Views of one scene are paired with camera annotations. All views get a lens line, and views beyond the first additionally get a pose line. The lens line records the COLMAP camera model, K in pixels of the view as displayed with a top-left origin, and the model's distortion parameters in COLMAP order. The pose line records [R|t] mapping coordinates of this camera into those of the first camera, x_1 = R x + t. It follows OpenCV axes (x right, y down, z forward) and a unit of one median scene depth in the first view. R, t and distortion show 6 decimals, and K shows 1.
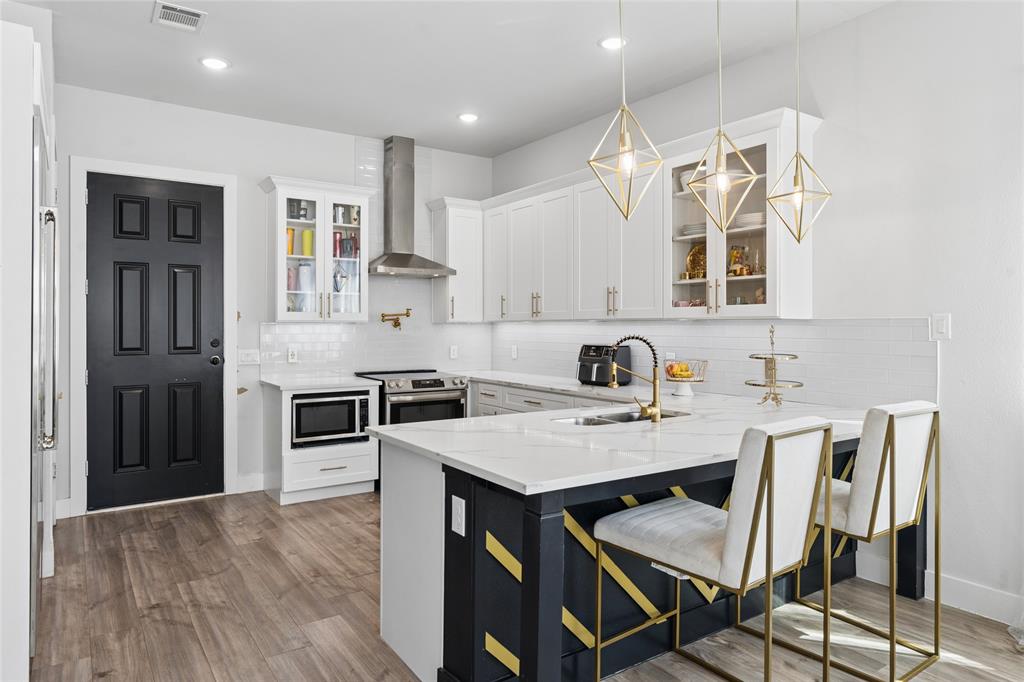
lens RADIAL K [[642.6, 0, 511.3], [0, 642.6, 325.1], [0, 0, 1]] dist [-0.008851, -0.001100]
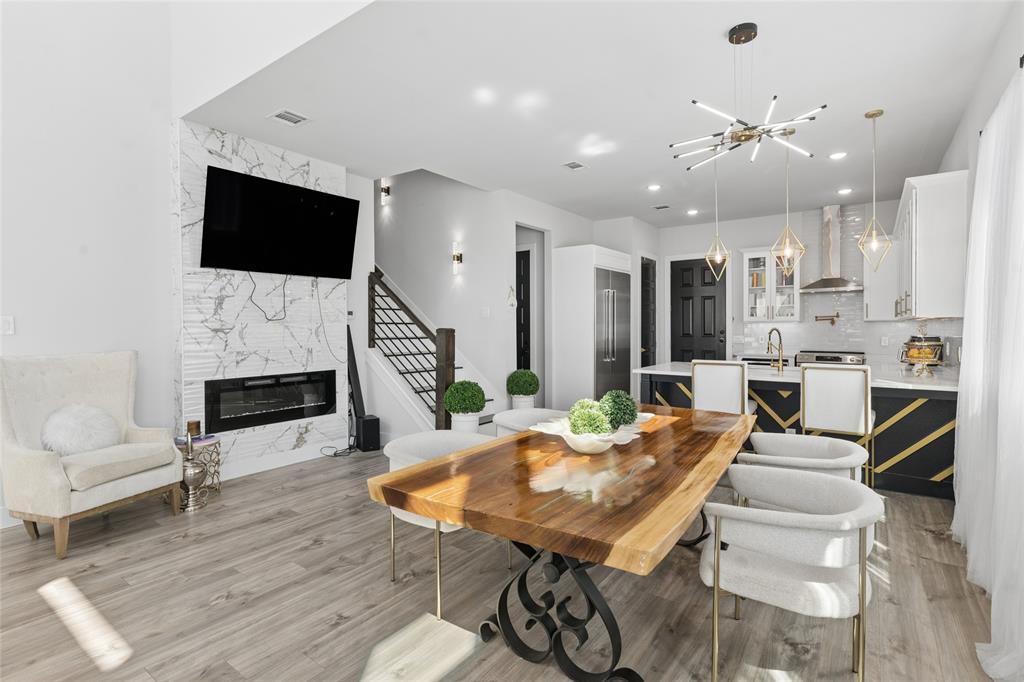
lens RADIAL K [[494.4, 0, 506.2], [0, 494.4, 331.1], [0, 0, 1]] dist [0.003513, -0.002014]
pose [[0.325851, 0.008640, -0.945381, 0.843093], [0.006825, 0.999911, 0.011491, 0.001099], [0.945396, -0.010197, 0.325763, -0.197087]]
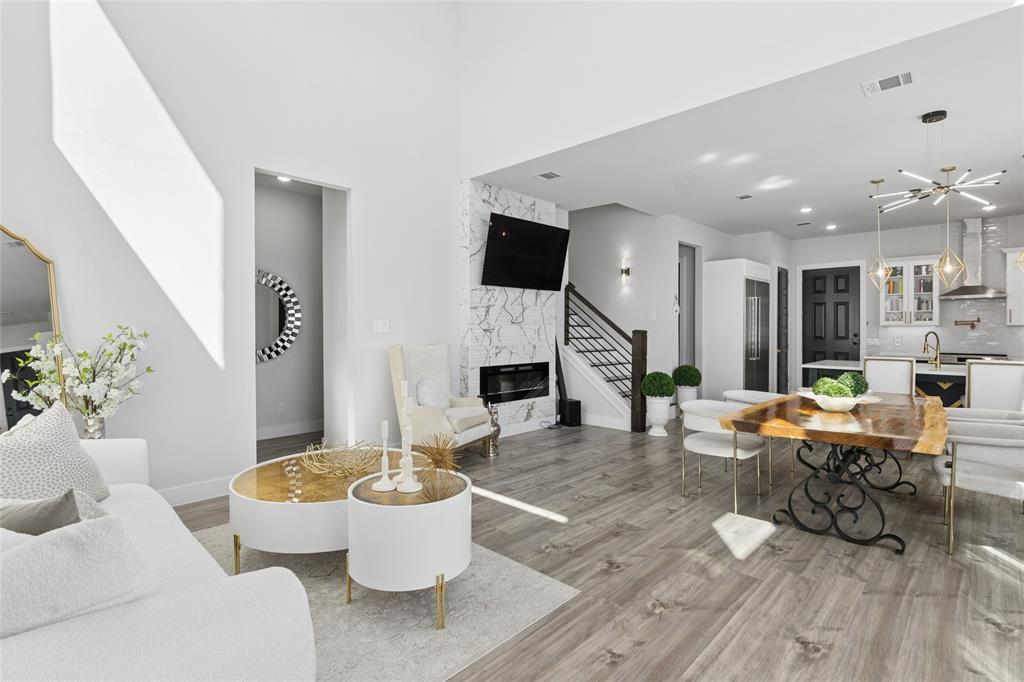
lens RADIAL K [[494.4, 0, 507.0], [0, 494.4, 330.9], [0, 0, 1]] dist [0.003513, -0.002014]
pose [[0.195304, 0.004606, -0.980732, 1.024697], [0.001586, 0.999986, 0.005013, 0.001500], [0.980742, -0.002535, 0.195294, -0.560553]]
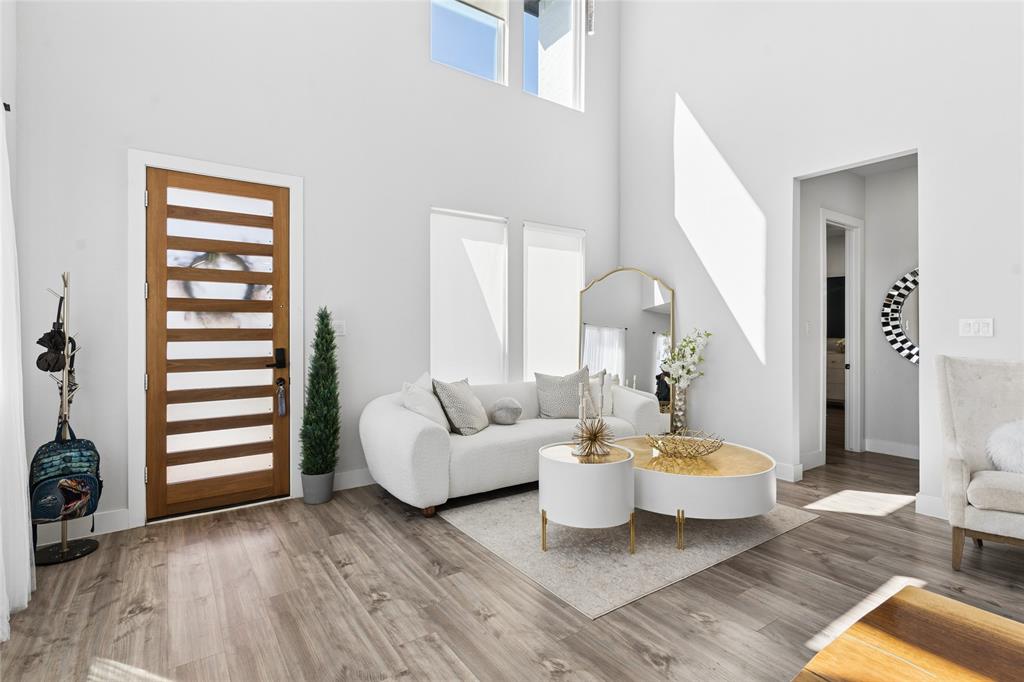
lens RADIAL K [[494.4, 0, 512.6], [0, 494.4, 329.0], [0, 0, 1]] dist [0.003513, -0.002014]
pose [[-0.999982, -0.003585, -0.004746, 0.640189], [-0.003579, 0.999993, -0.001266, 0.001887], [0.004751, -0.001248, -0.999988, 0.042559]]
